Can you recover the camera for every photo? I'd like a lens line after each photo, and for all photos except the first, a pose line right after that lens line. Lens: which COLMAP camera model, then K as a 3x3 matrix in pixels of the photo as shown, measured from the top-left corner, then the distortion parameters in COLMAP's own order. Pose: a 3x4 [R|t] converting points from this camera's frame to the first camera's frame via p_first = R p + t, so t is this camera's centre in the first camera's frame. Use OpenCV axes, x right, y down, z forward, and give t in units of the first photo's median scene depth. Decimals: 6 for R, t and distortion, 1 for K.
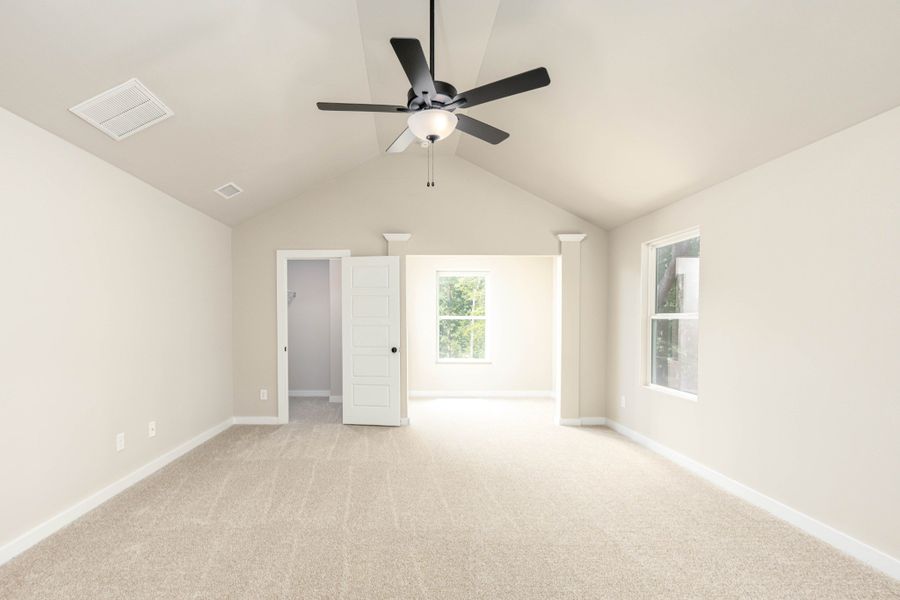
lens RADIAL K [[421.9, 0, 400.4], [0, 421.9, 321.2], [0, 0, 1]] dist [0.002853, 0.000223]
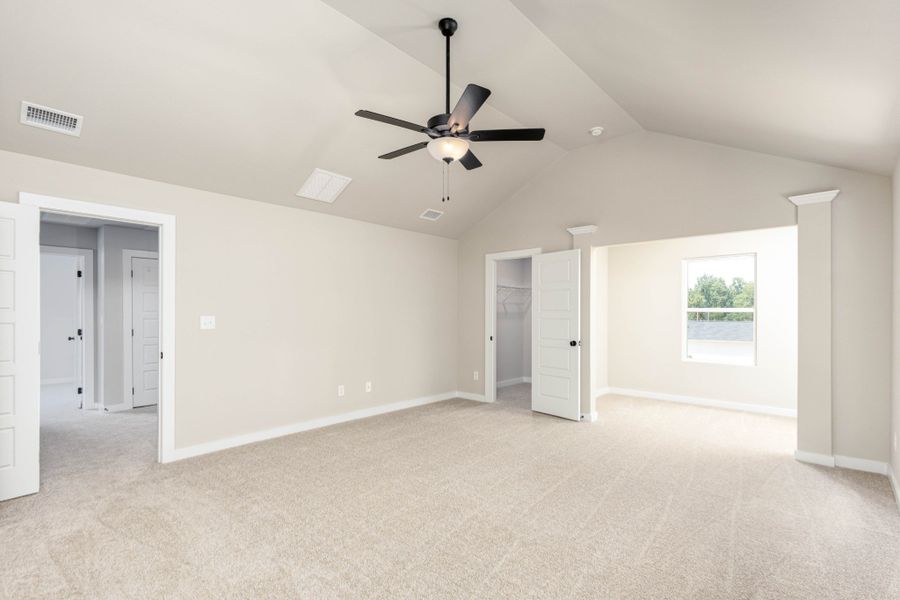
lens RADIAL K [[416.6, 0, 450.5], [0, 416.6, 307.8], [0, 0, 1]] dist [0.001814, 0.000119]
pose [[0.745409, -0.010127, -0.666530, 0.421050], [-0.001031, 0.999866, -0.016344, 0.000262], [0.666606, 0.012870, 0.745299, 0.067121]]
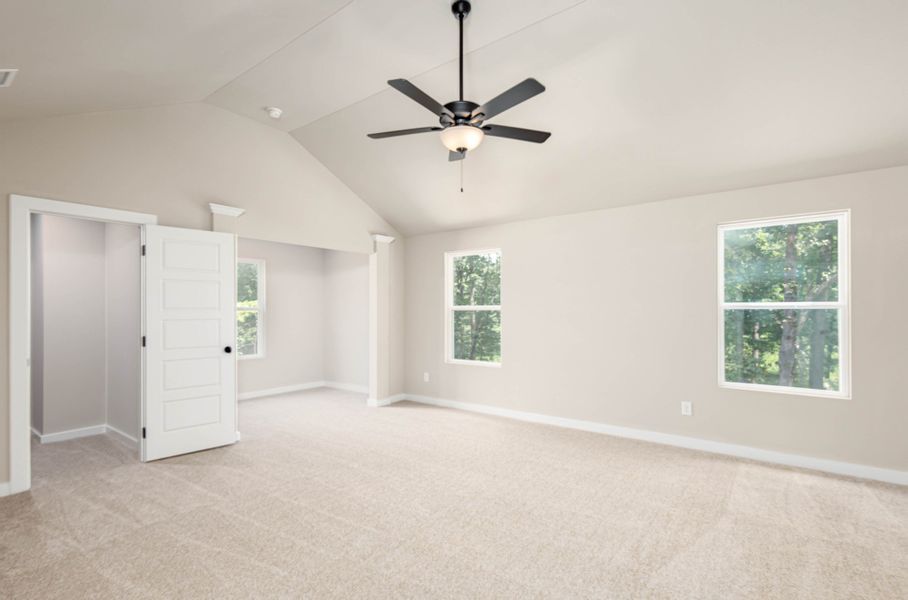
lens RADIAL K [[424.1, 0, 454.0], [0, 424.1, 300.0], [0, 0, 1]] dist [-0.011592, -0.000402]
pose [[0.601621, 0.016676, 0.798607, -0.394633], [0.007459, 0.999621, -0.026493, -0.001940], [-0.798747, 0.021895, 0.601269, 0.168484]]
